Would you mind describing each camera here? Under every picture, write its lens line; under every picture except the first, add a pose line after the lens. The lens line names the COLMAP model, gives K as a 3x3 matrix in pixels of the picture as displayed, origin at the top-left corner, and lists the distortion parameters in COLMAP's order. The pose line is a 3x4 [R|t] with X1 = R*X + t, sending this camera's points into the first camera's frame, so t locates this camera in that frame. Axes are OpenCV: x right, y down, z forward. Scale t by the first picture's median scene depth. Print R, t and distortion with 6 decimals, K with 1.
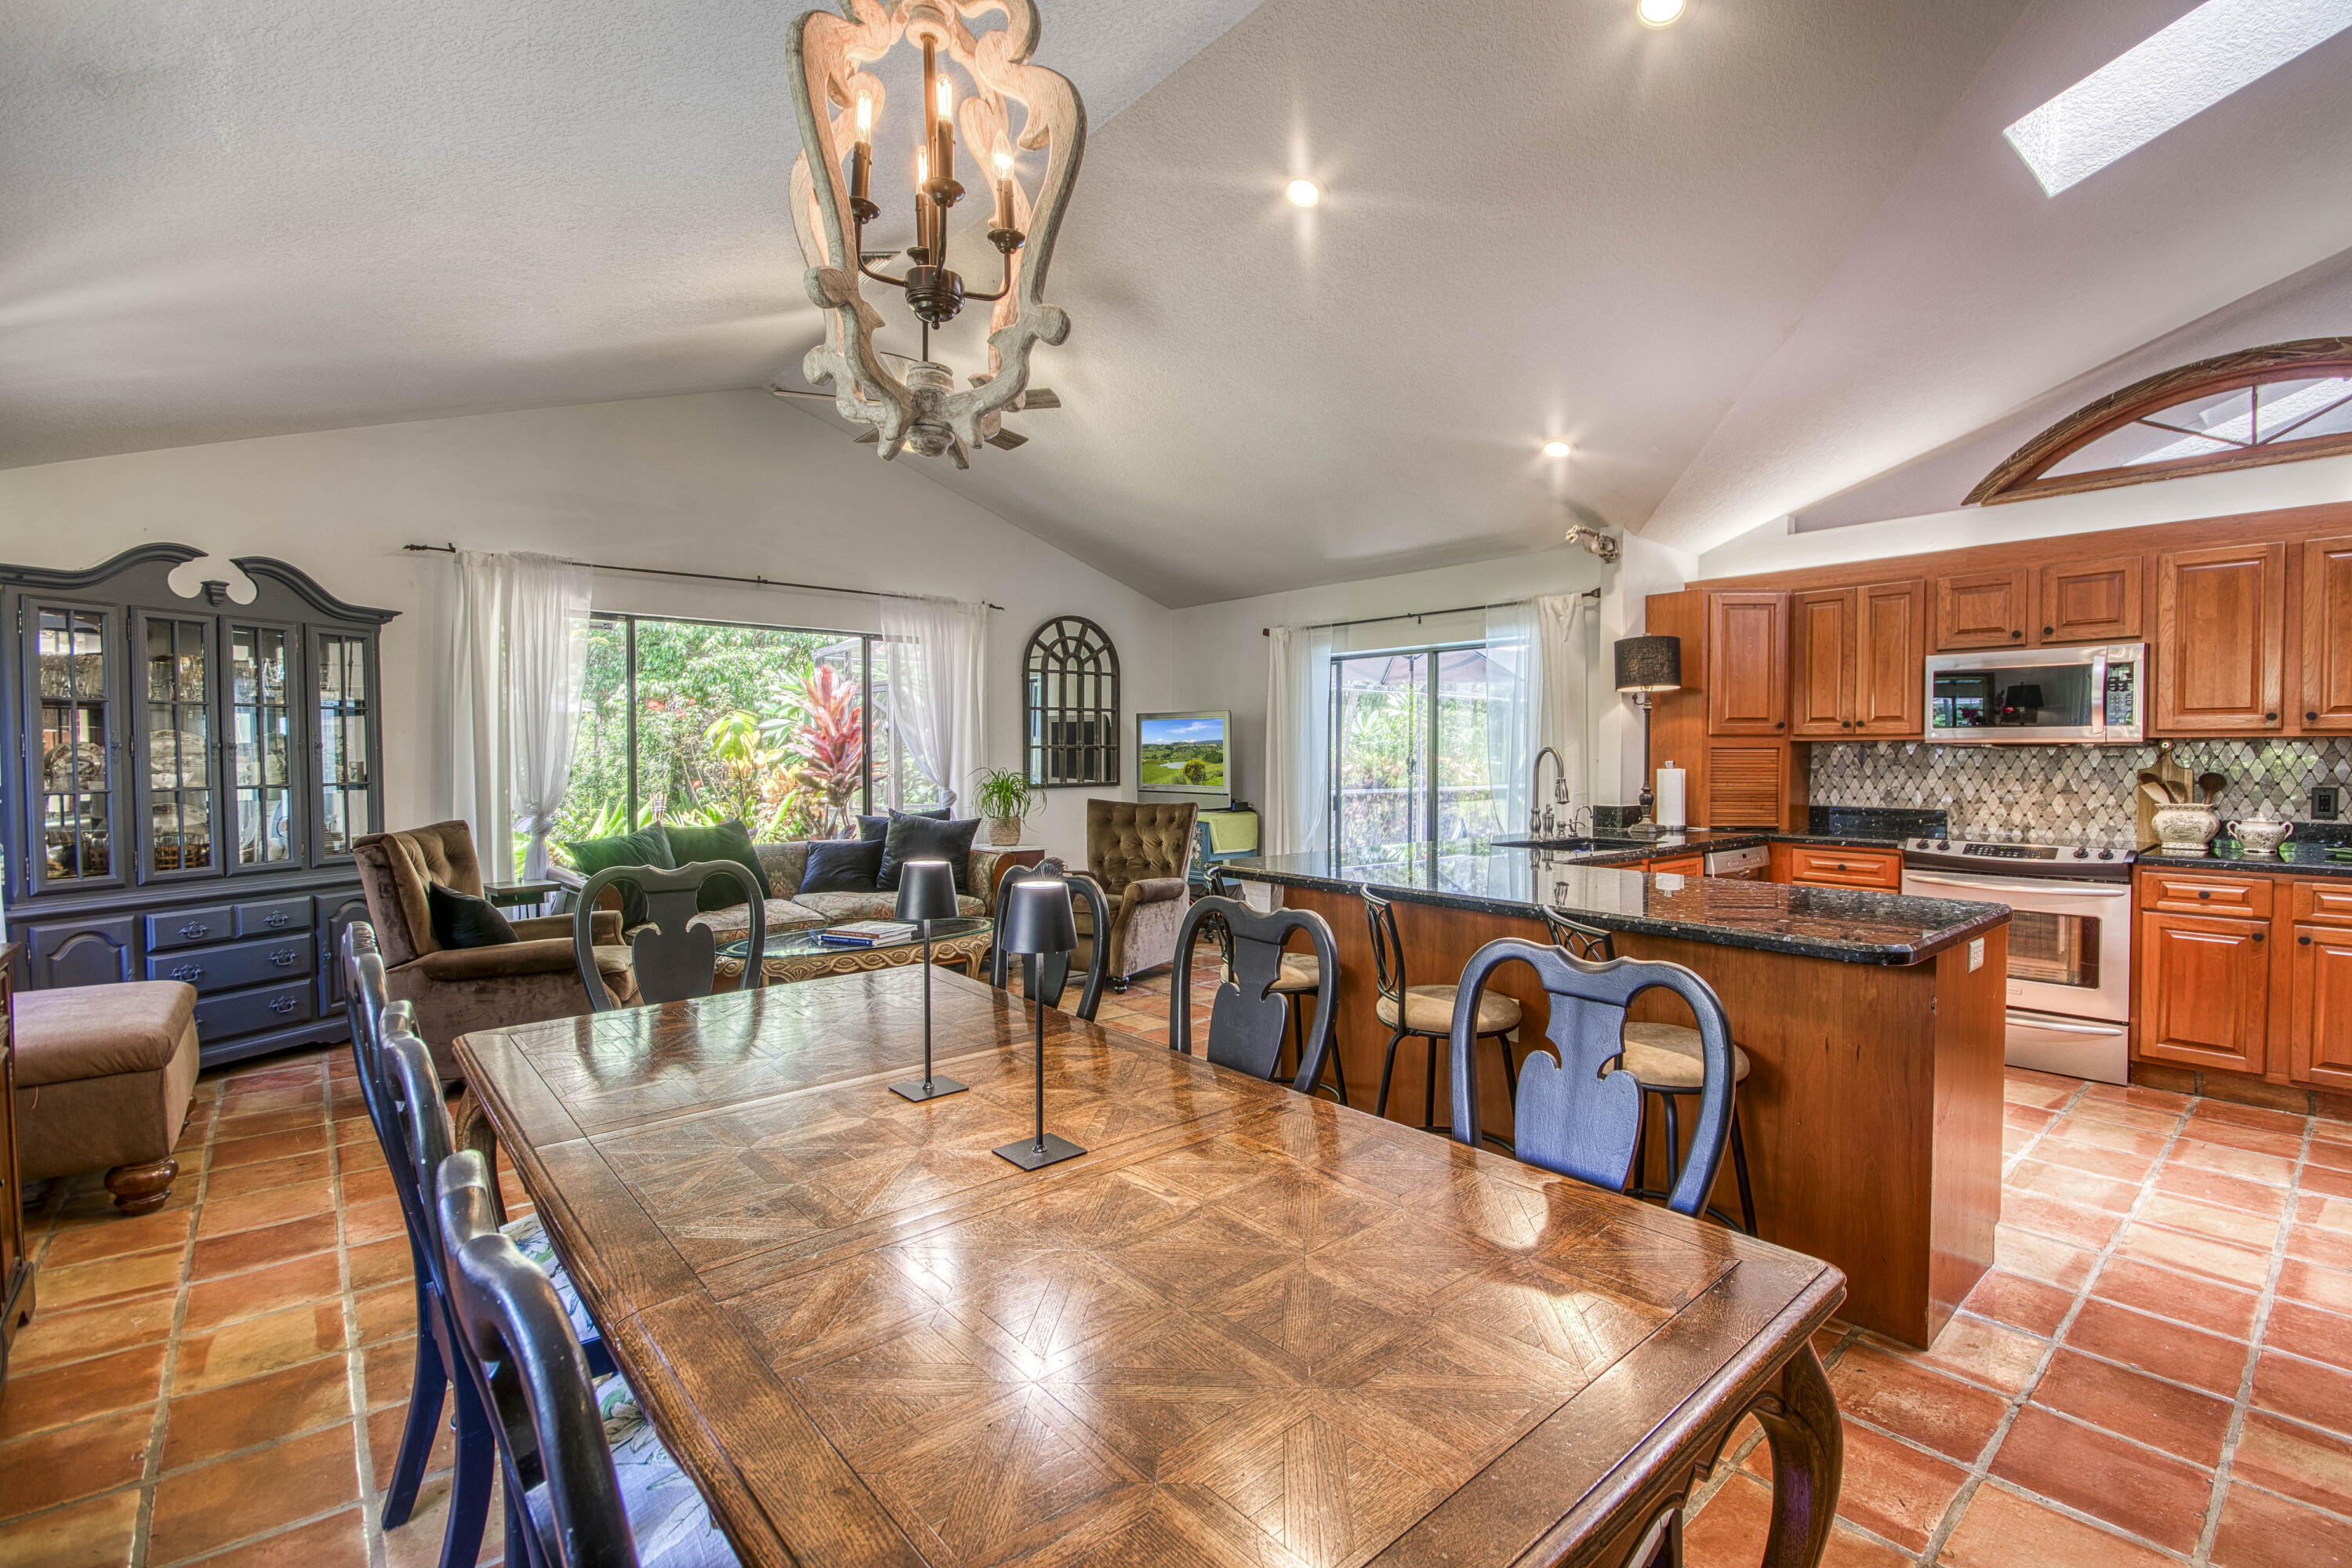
lens RADIAL K [[1044.0, 0, 1227.1], [0, 1044.0, 773.7], [0, 0, 1]] dist [0.003026, -0.009542]
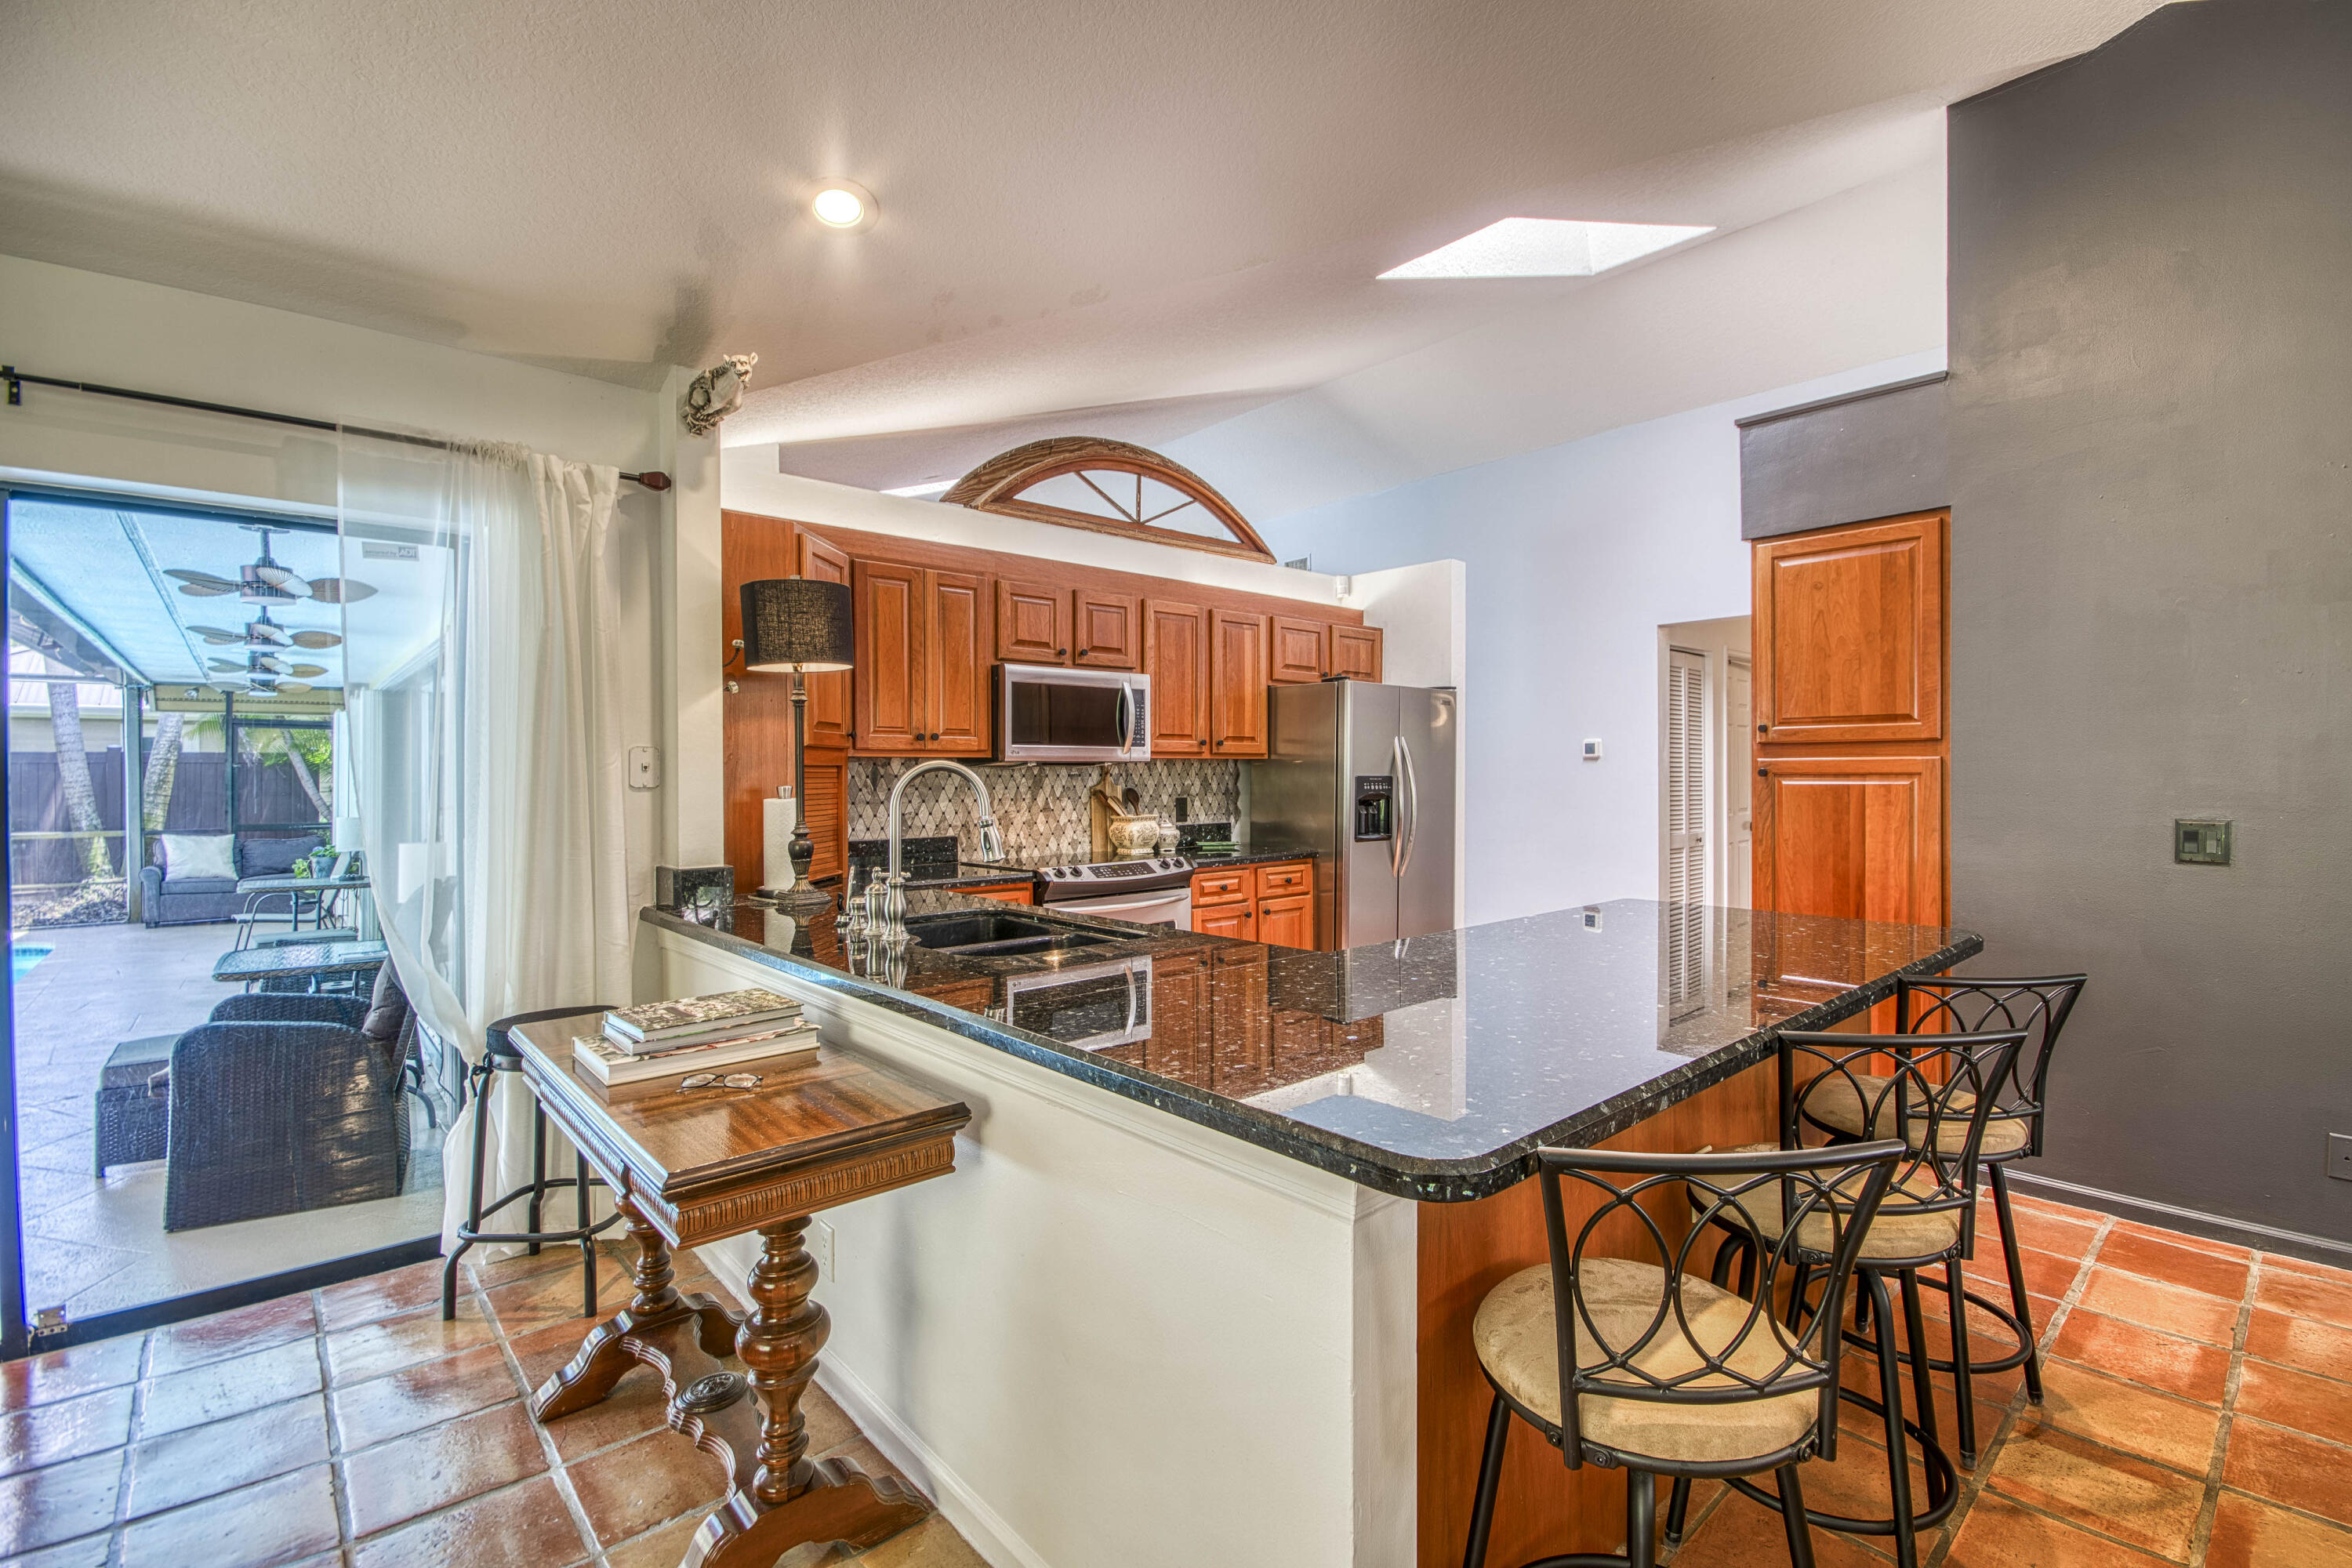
lens RADIAL K [[1044.0, 0, 1241.5], [0, 1044.0, 776.0], [0, 0, 1]] dist [0.003026, -0.009542]
pose [[-0.029221, -0.004356, 0.999563, -0.227158], [0.025603, 0.999659, 0.005105, -0.015766], [-0.999245, 0.025741, -0.029100, 0.811987]]
